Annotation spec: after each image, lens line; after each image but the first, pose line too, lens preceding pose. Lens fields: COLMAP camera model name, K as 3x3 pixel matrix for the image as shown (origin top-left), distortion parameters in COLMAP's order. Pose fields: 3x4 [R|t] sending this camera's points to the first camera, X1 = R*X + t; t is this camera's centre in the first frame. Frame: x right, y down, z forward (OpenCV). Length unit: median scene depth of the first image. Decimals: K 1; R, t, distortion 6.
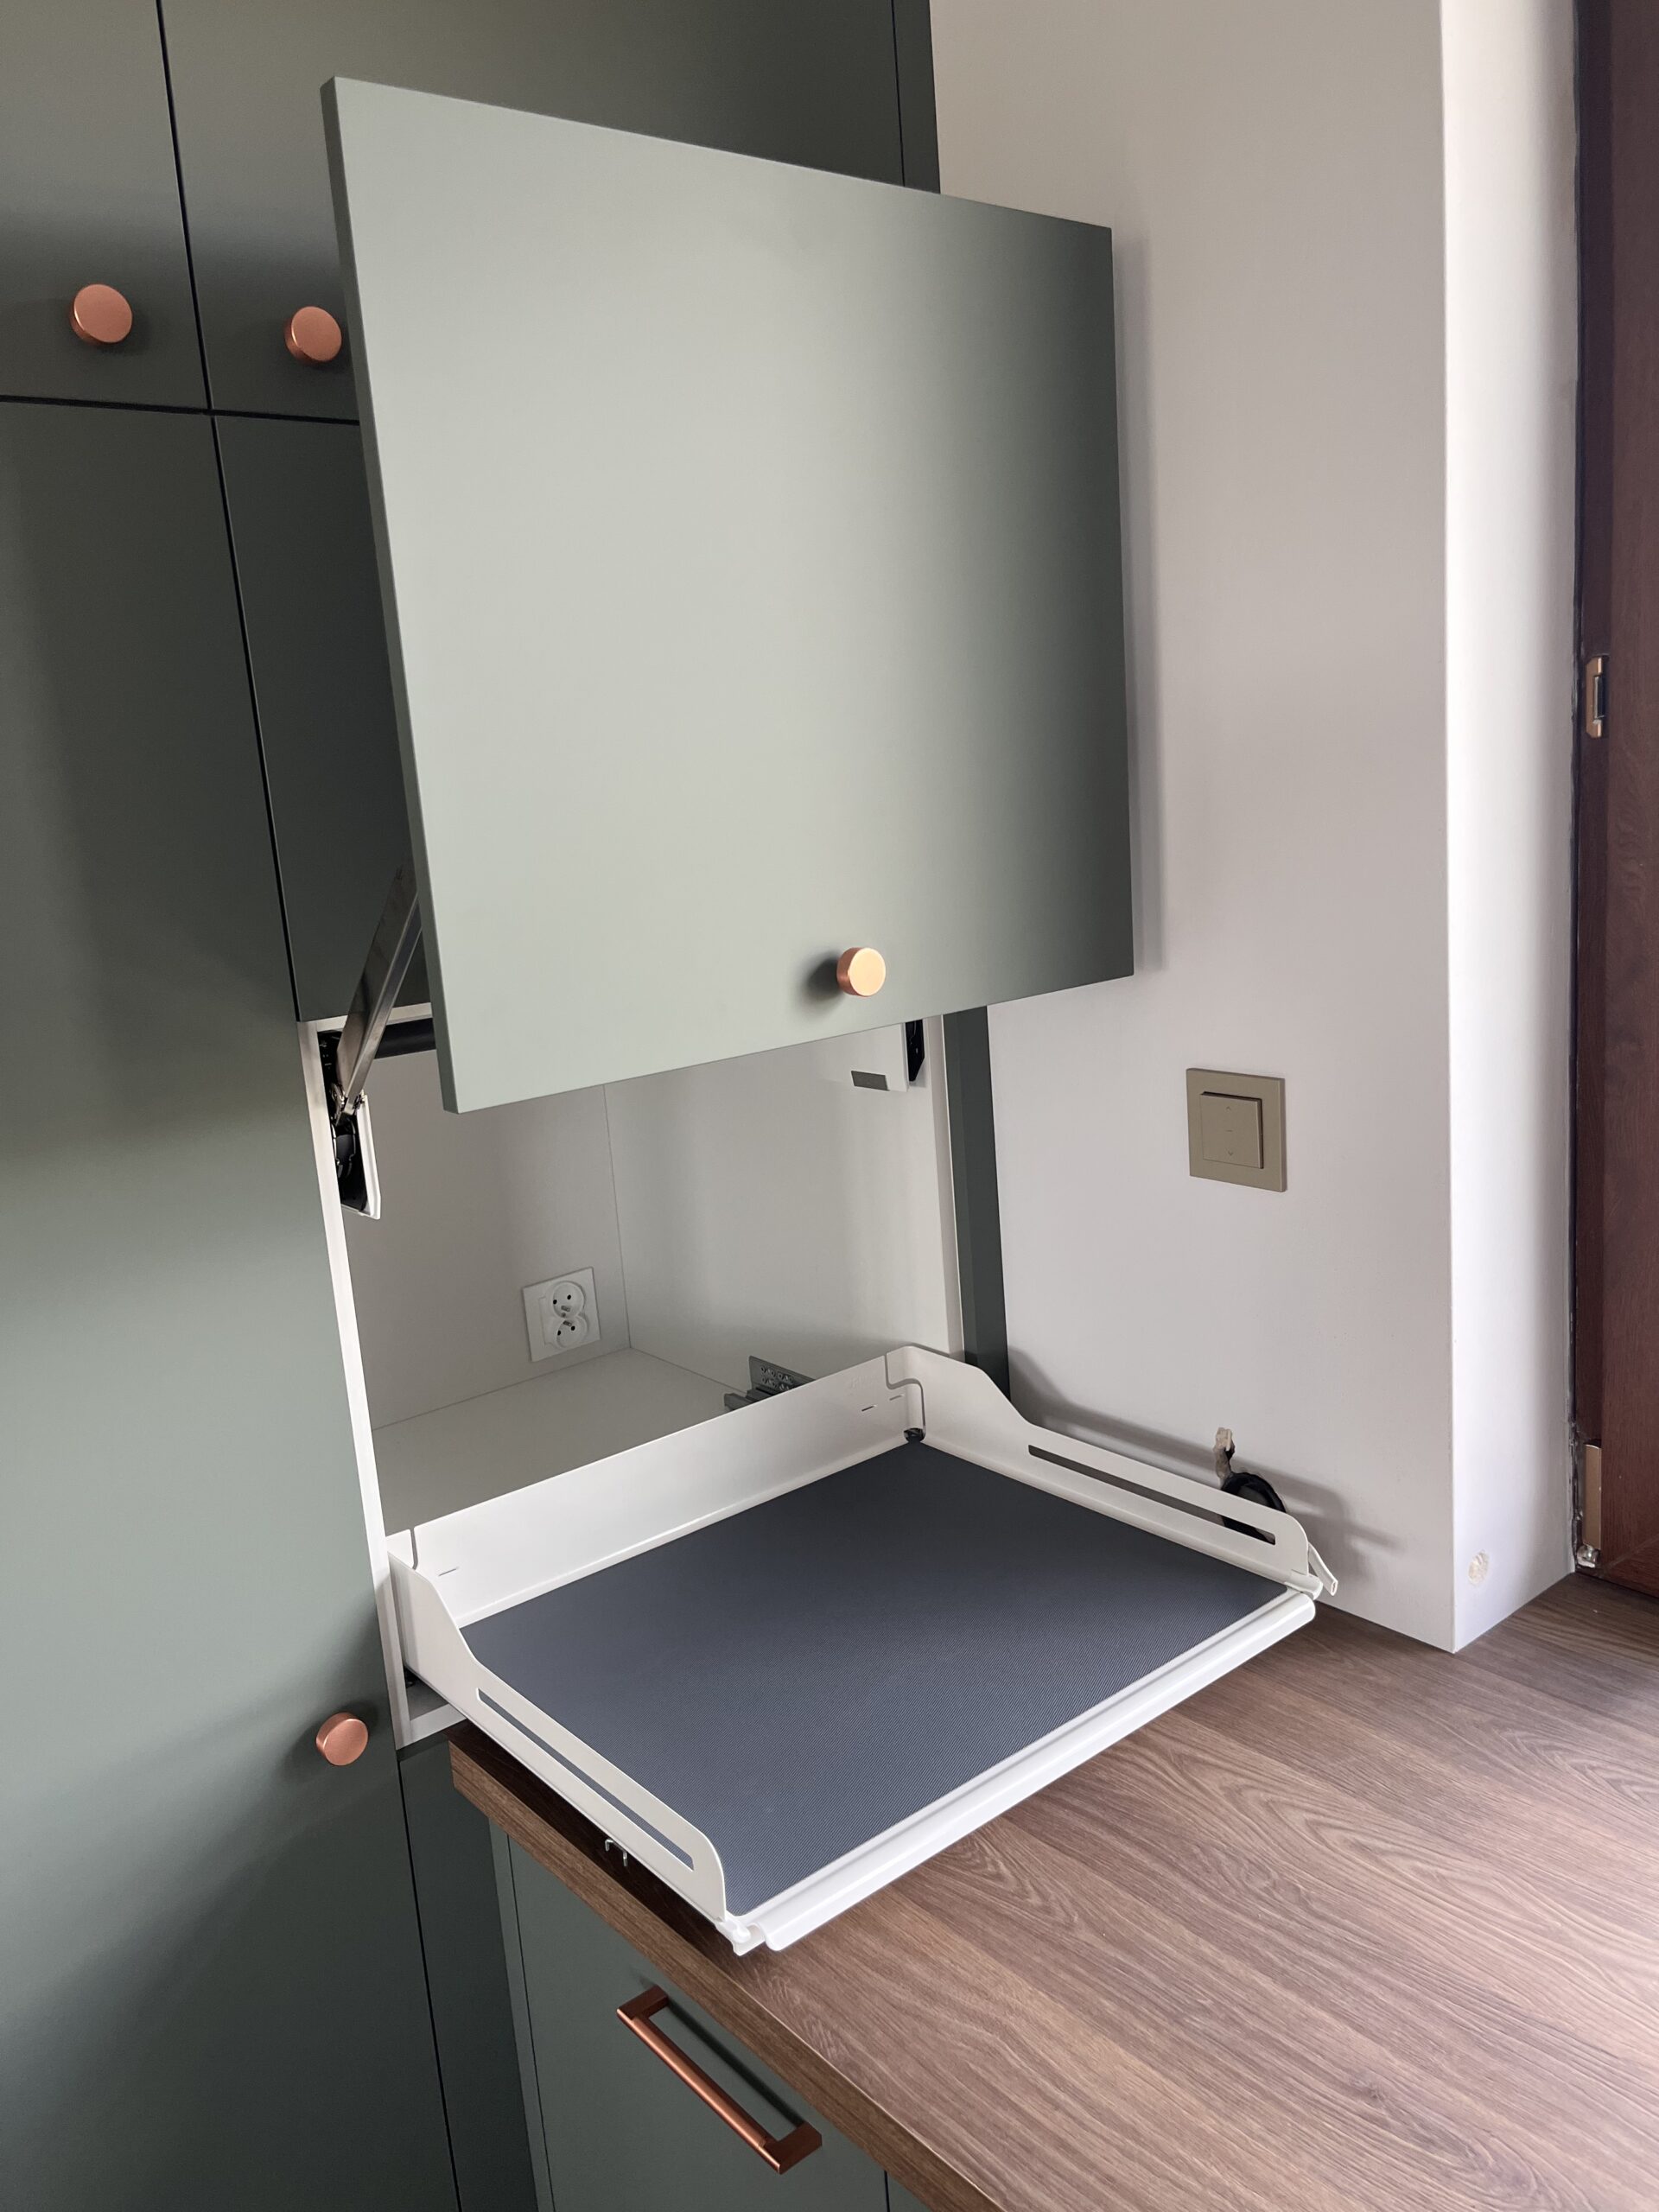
lens RADIAL K [[1714.8, 0, 829.5], [0, 1714.8, 1106.0], [0, 0, 1]] dist [0.043333, -0.002329]
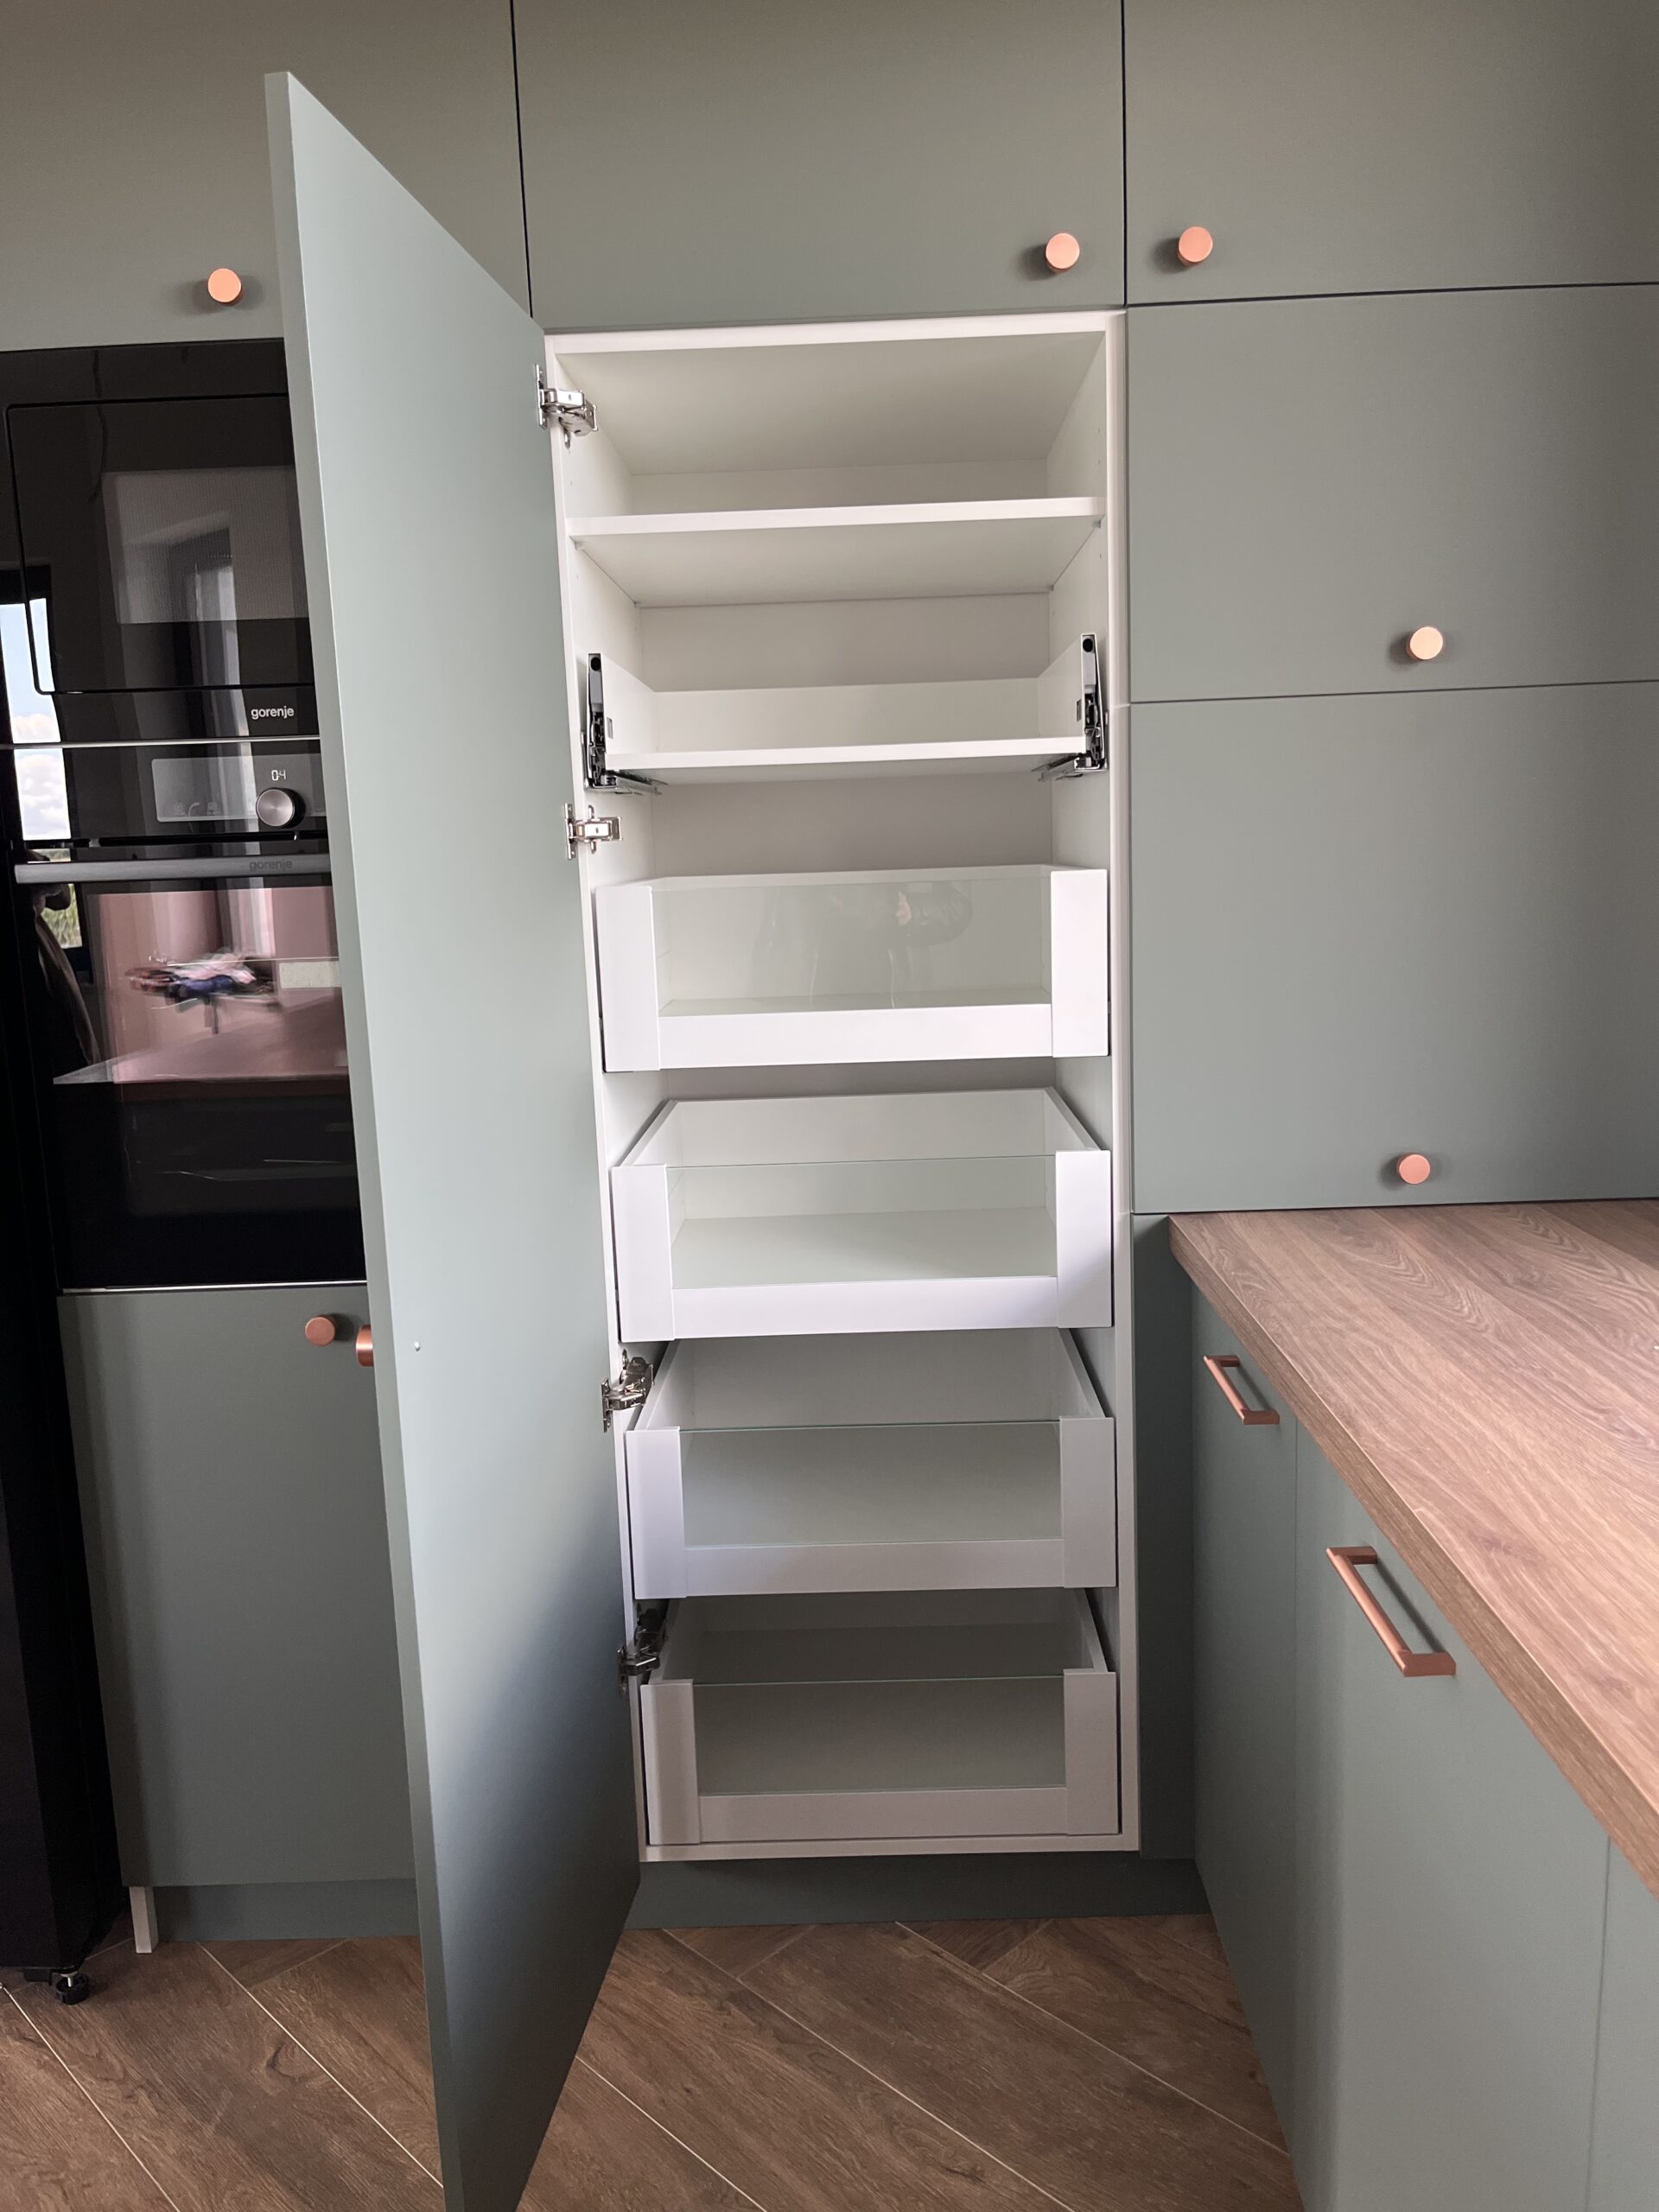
lens RADIAL K [[1714.8, 0, 829.5], [0, 1714.8, 1106.0], [0, 0, 1]] dist [0.043333, -0.002329]
pose [[0.763982, 0.152259, -0.627015, 0.598154], [-0.146511, 0.987312, 0.061234, 0.297733], [0.628383, 0.045083, 0.776597, -0.420673]]
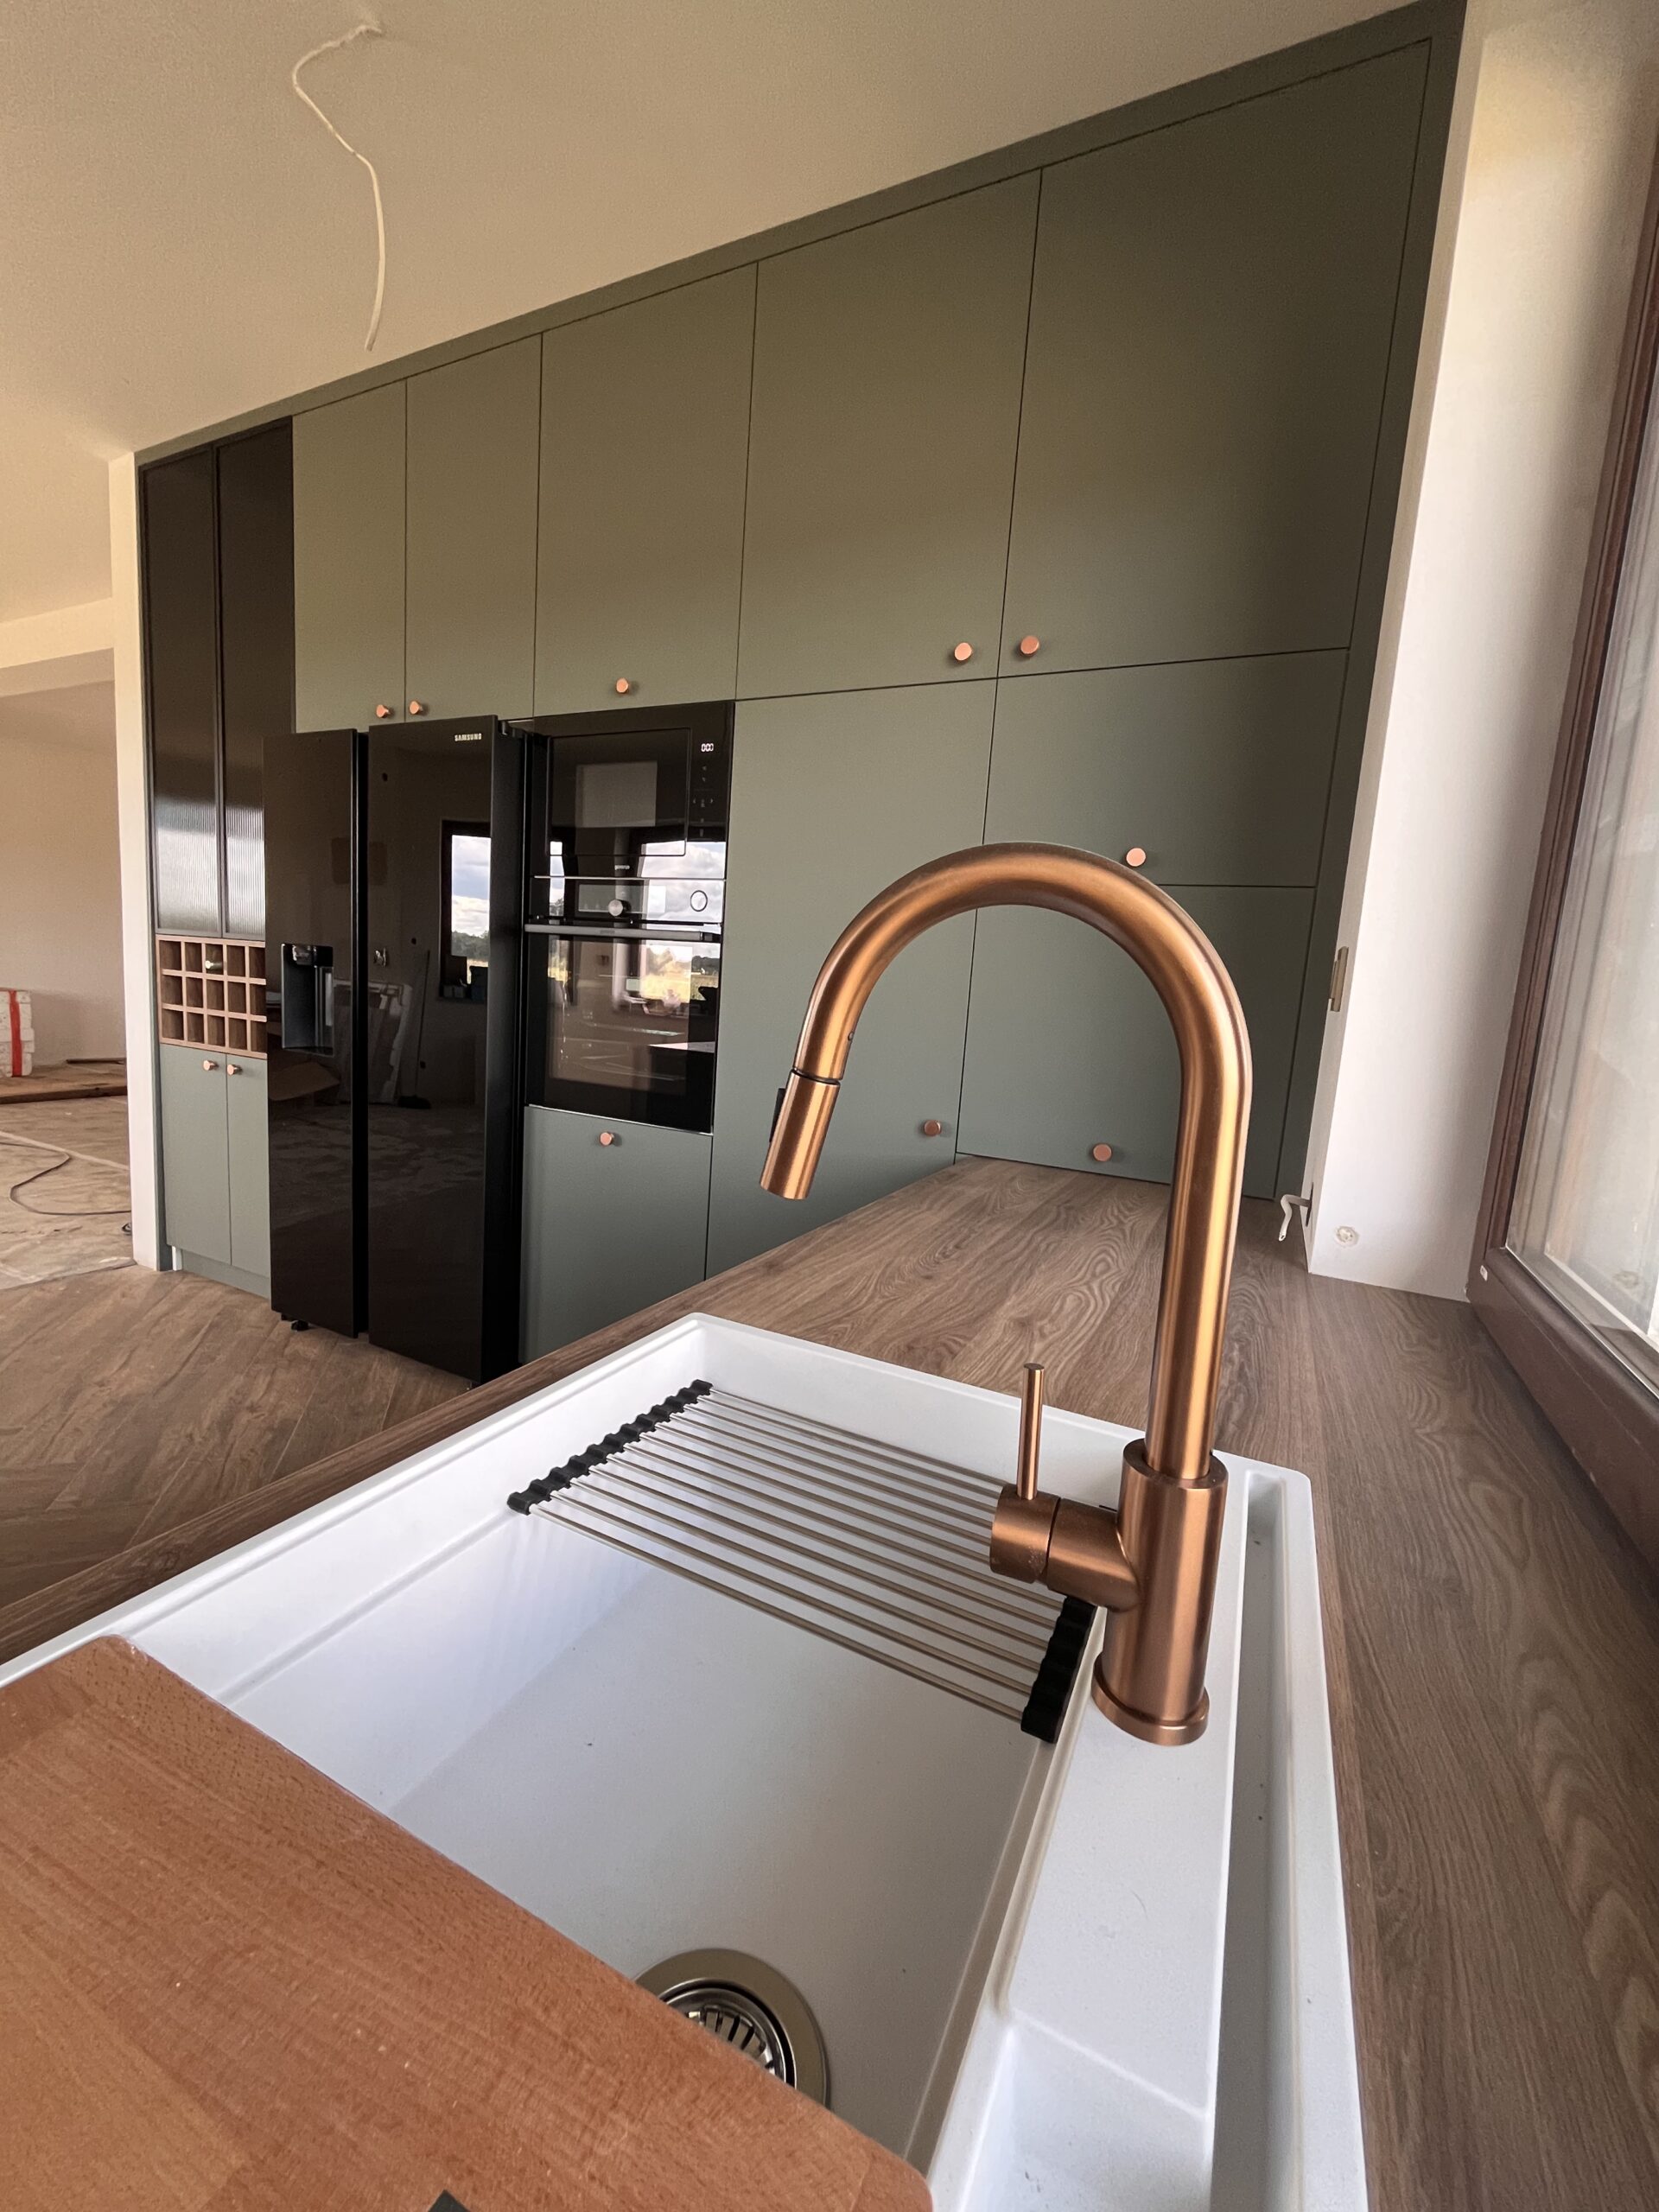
lens RADIAL K [[888.8, 0, 829.5], [0, 888.8, 1106.0], [0, 0, 1]] dist [-0.000481, -0.000017]
pose [[0.395054, 0.235353, -0.887998, 1.212149], [-0.276281, 0.952314, 0.129487, 0.224326], [0.876128, 0.194183, 0.441239, 0.198157]]
